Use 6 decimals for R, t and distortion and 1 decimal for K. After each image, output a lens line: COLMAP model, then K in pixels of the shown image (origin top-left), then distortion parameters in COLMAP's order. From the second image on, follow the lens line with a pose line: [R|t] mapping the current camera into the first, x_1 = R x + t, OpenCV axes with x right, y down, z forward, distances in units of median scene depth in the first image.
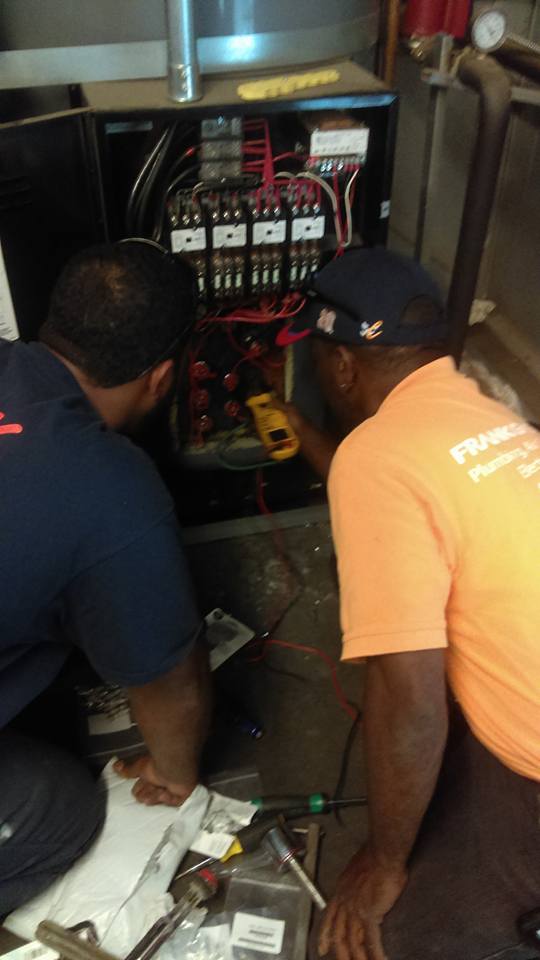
lens RADIAL K [[842.5, 0, 268.7], [0, 842.5, 506.1], [0, 0, 1]] dist [0.185437, -0.342742]
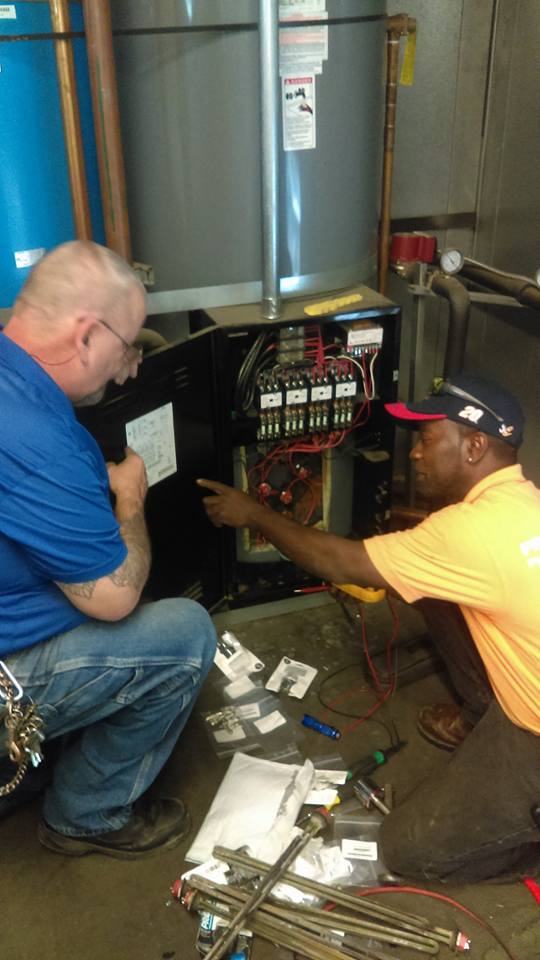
lens RADIAL K [[842.5, 0, 268.7], [0, 842.5, 506.1], [0, 0, 1]] dist [0.185437, -0.342742]
pose [[0.998147, -0.049036, 0.036031, -0.161036], [0.054732, 0.982247, -0.179433, 0.146859], [-0.026593, 0.181072, 0.983110, -0.454462]]
